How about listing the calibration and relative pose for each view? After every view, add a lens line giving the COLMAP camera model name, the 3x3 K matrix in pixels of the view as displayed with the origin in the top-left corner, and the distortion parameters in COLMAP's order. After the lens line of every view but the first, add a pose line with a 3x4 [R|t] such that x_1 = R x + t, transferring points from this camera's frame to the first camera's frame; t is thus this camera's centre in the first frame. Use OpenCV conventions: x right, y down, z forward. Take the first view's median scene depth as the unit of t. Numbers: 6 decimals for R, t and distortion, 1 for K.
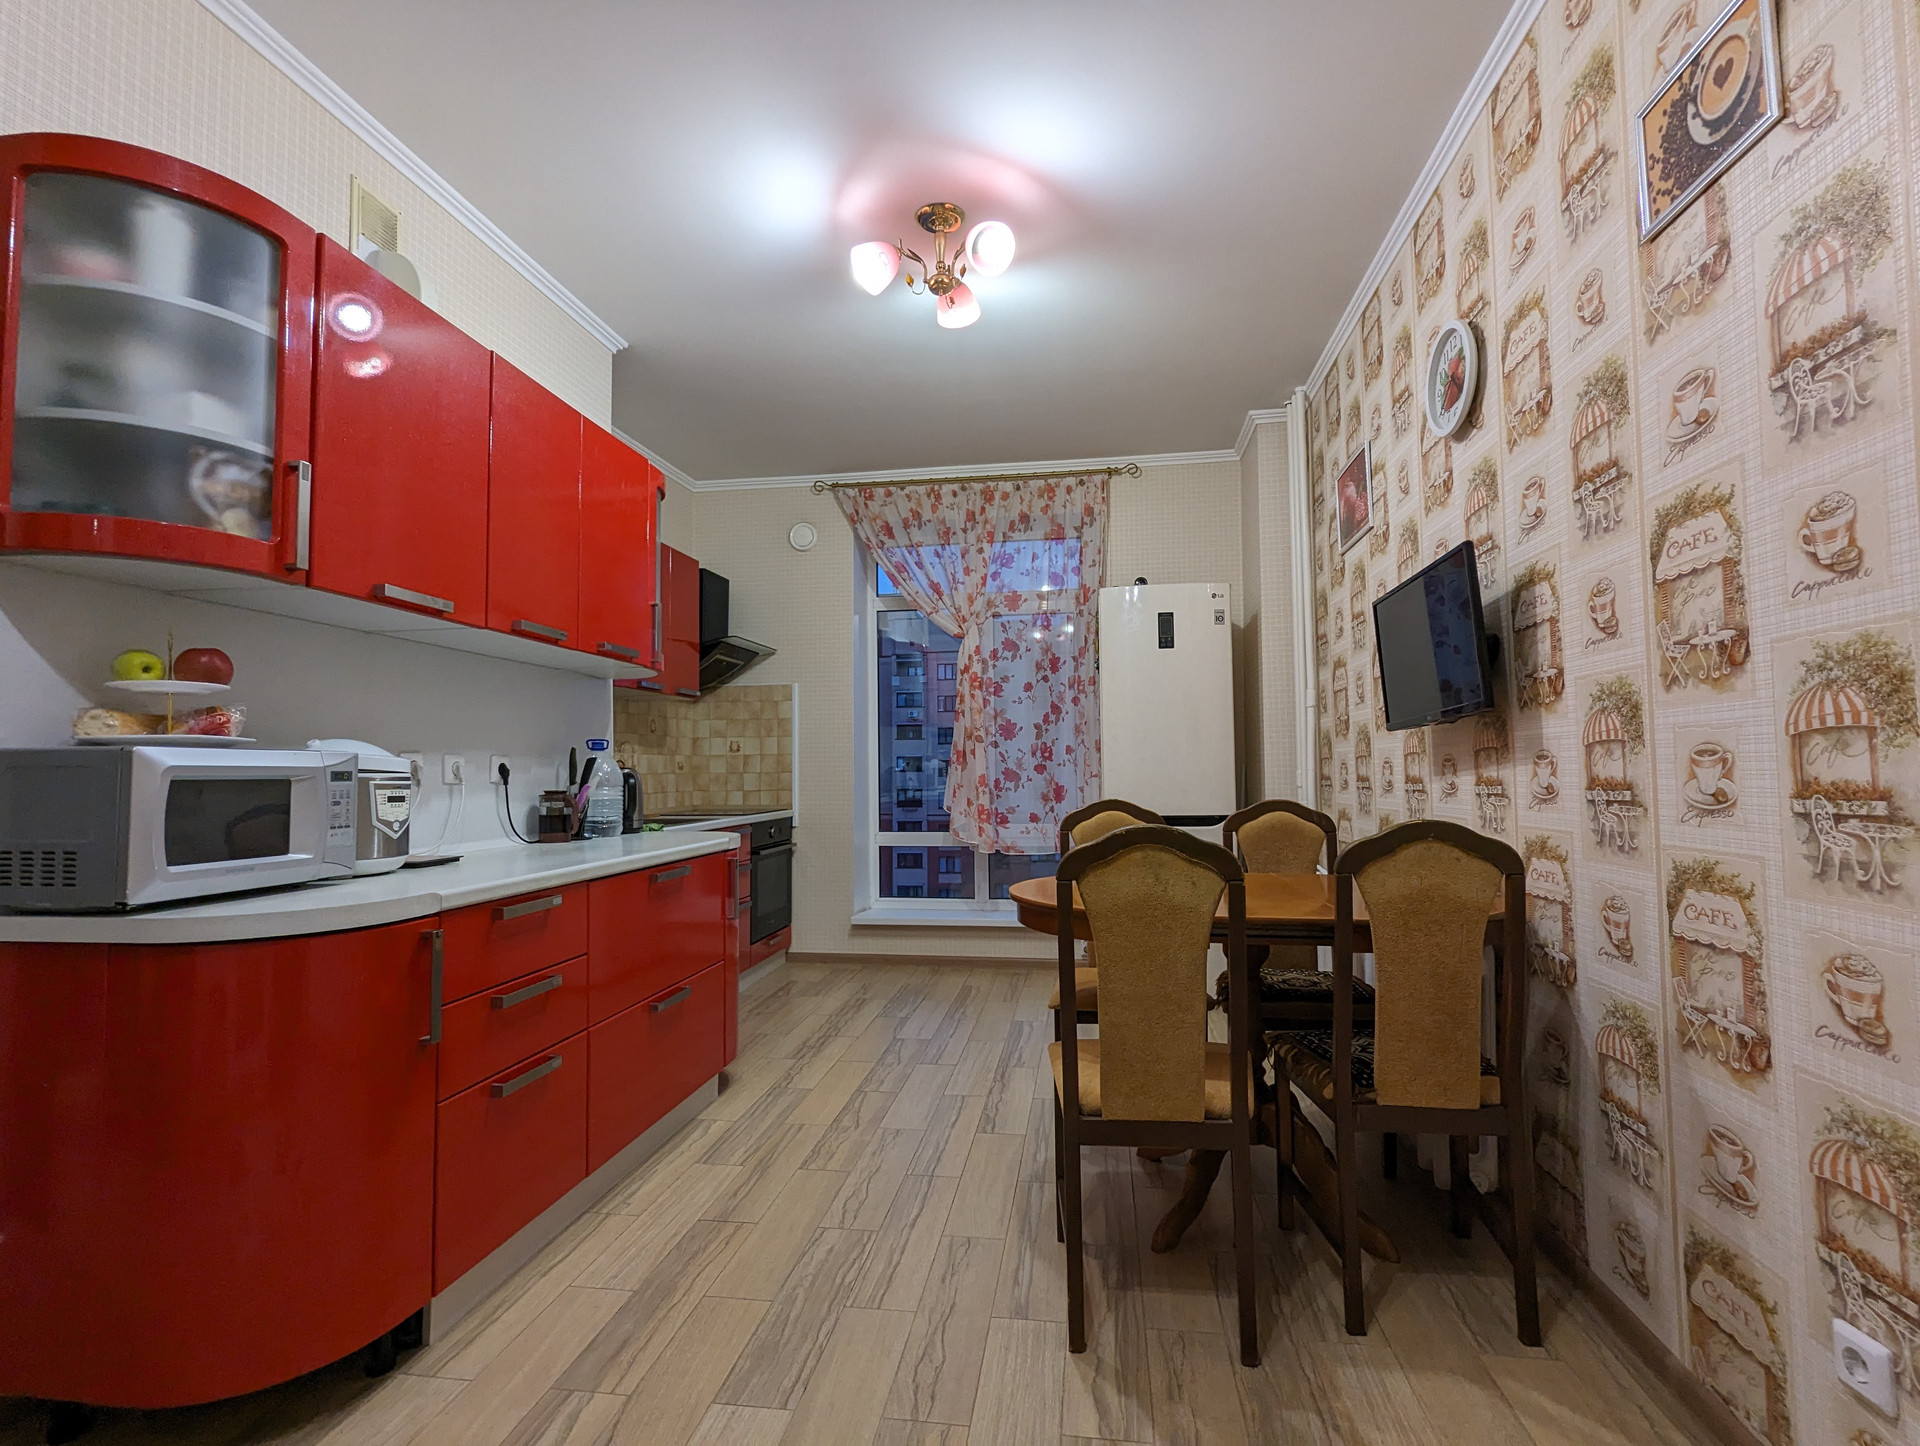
lens RADIAL K [[910.3, 0, 955.5], [0, 910.3, 725.0], [0, 0, 1]] dist [0.001038, -0.000517]
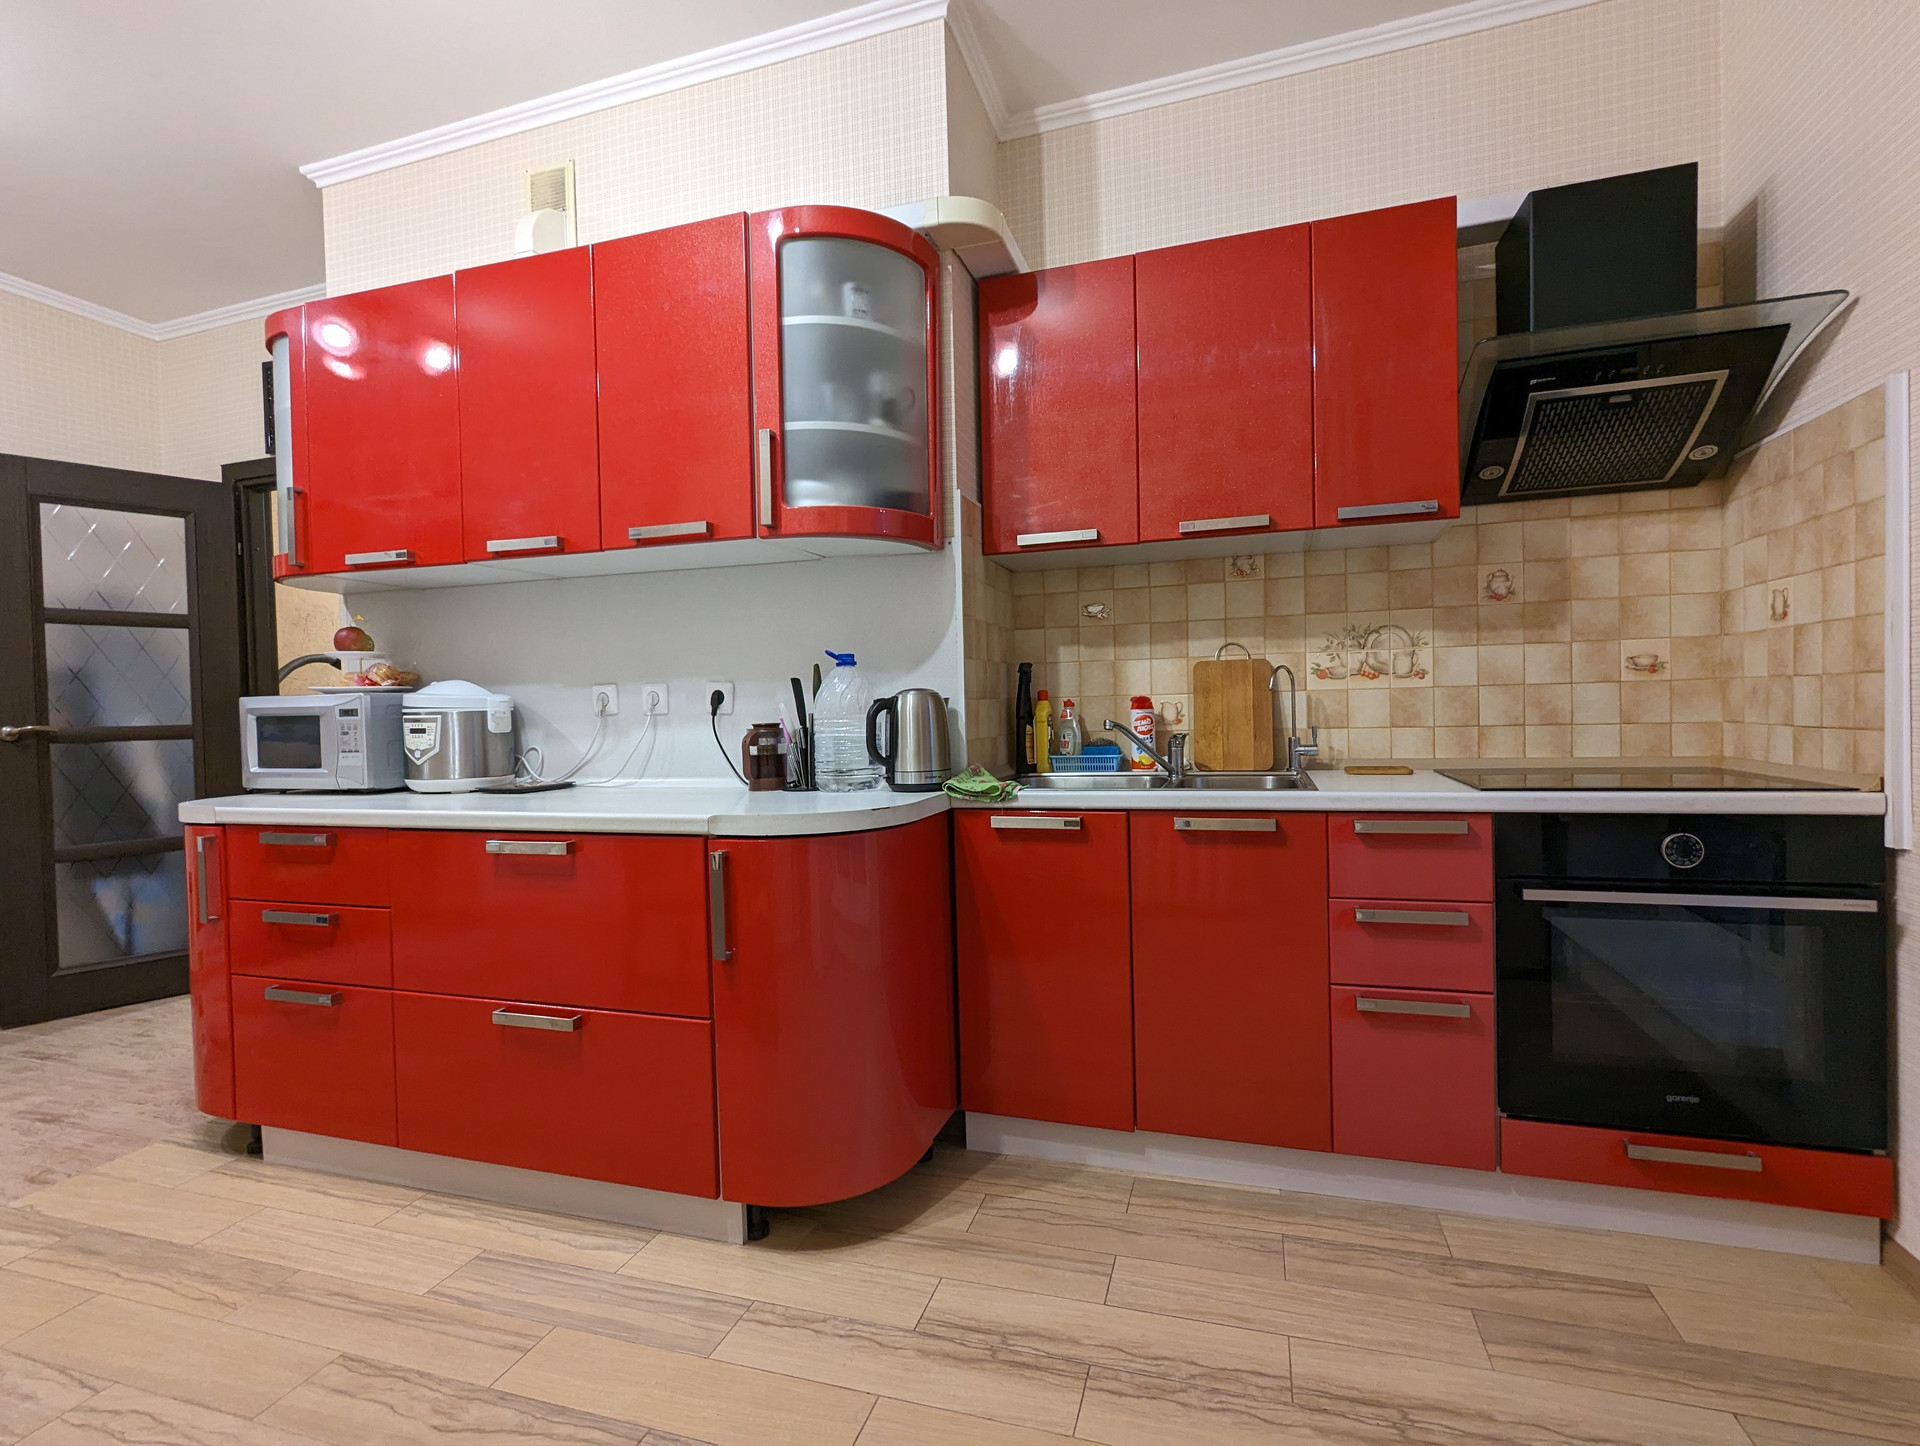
lens RADIAL K [[910.3, 0, 955.5], [0, 910.3, 725.0], [0, 0, 1]] dist [0.001038, -0.000517]
pose [[-0.151792, 0.033919, -0.987830, 0.271714], [0.075048, 0.996922, 0.022699, 0.061894], [0.985559, -0.070689, -0.153870, 1.161752]]
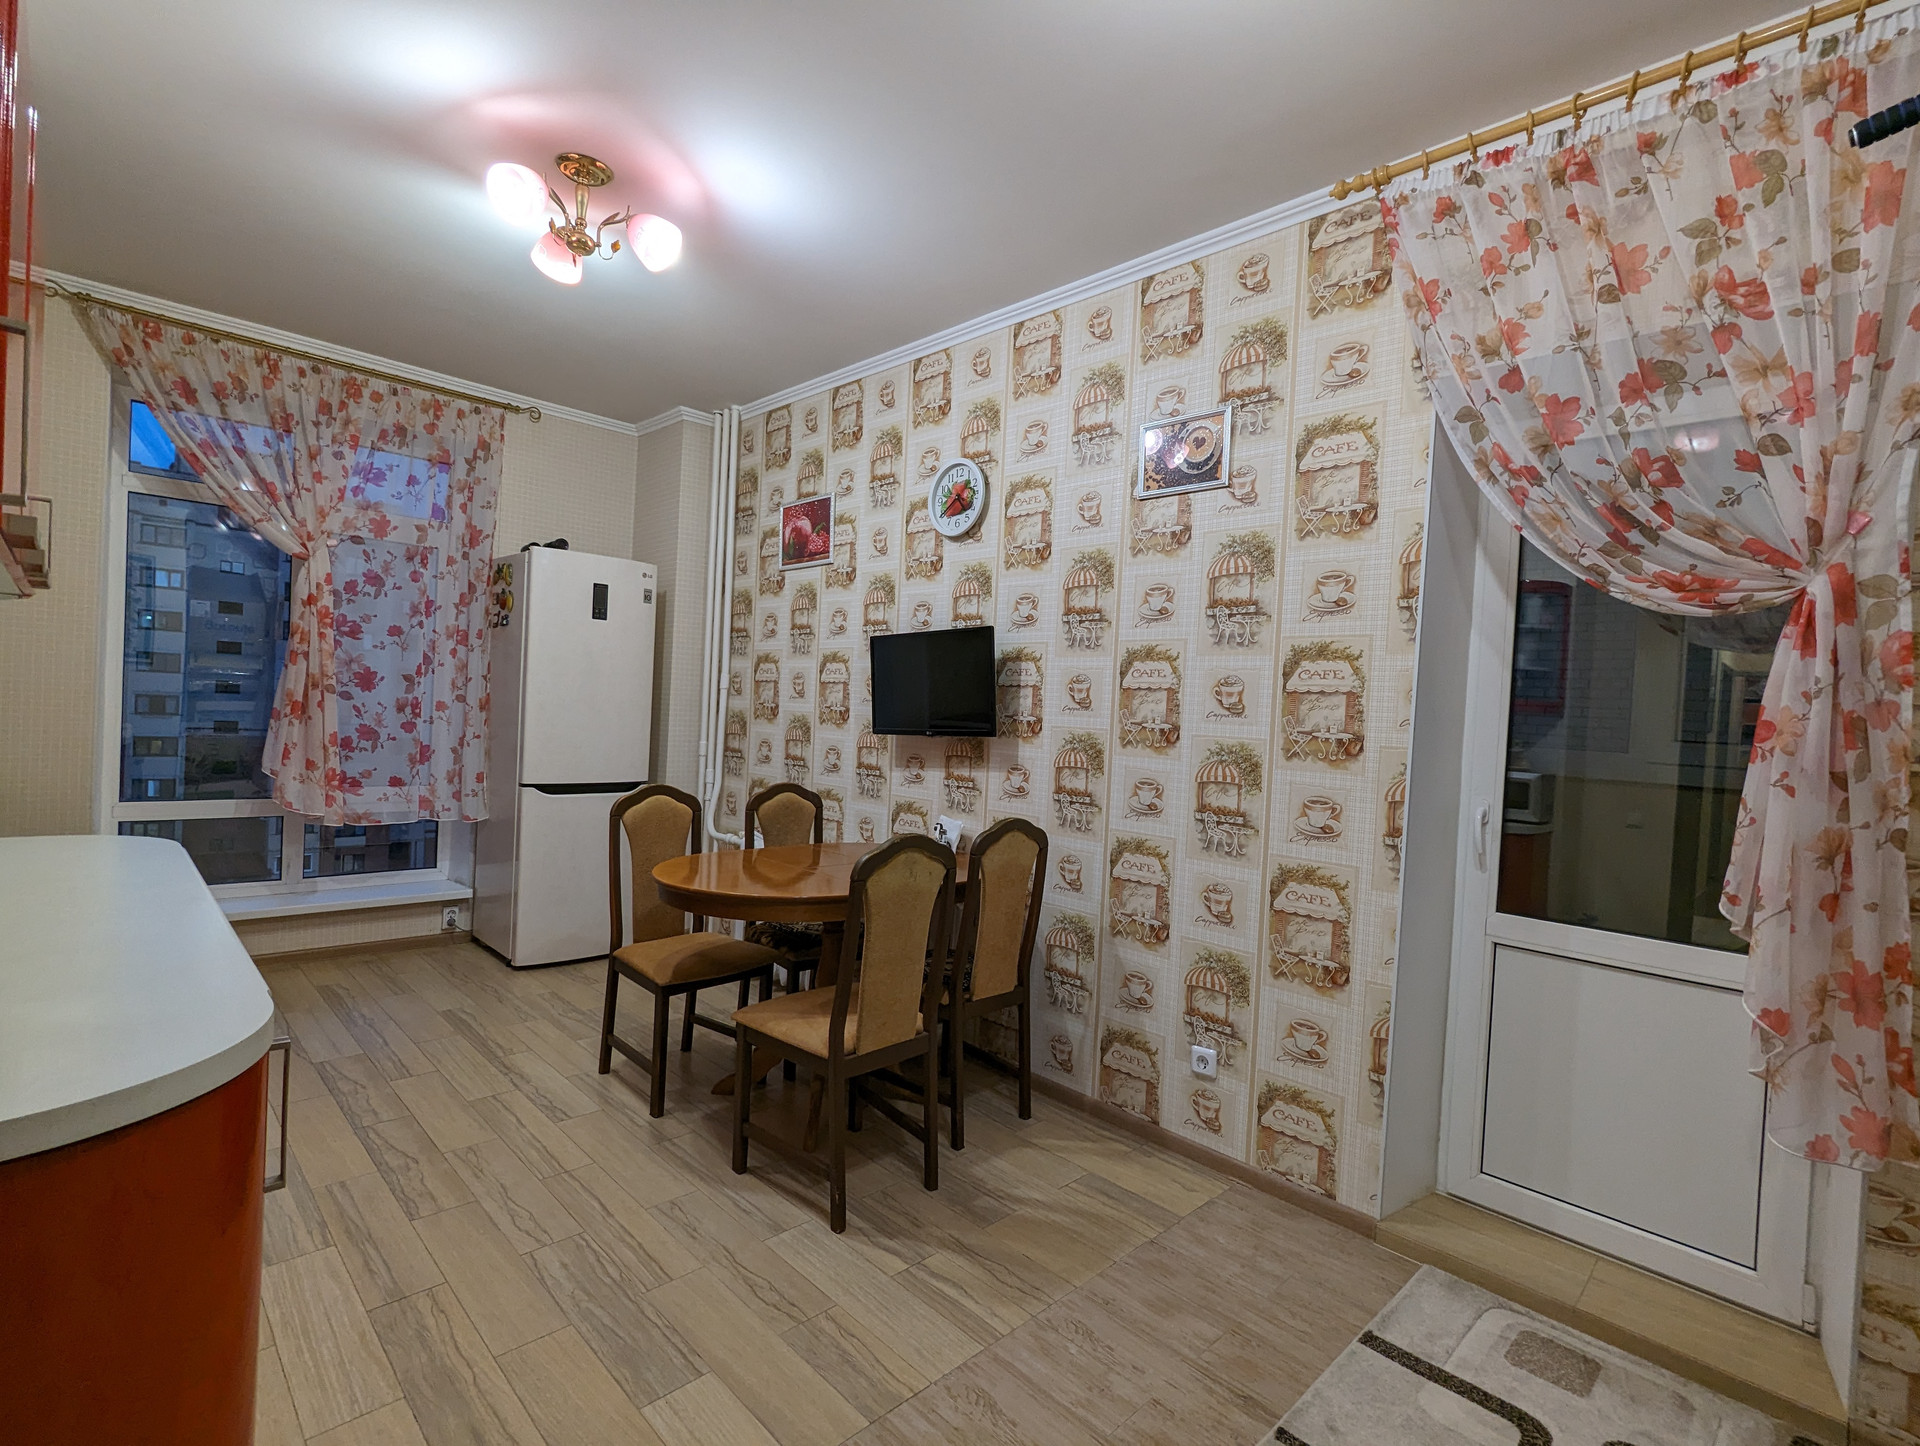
lens RADIAL K [[918.5, 0, 960.0], [0, 918.5, 723.0], [0, 0, 1]] dist [0.001108, -0.000347]
pose [[0.598689, 0.029696, 0.800431, -0.439548], [-0.097666, 0.994562, 0.036151, -0.058096], [-0.795005, -0.099818, 0.598334, 0.070027]]
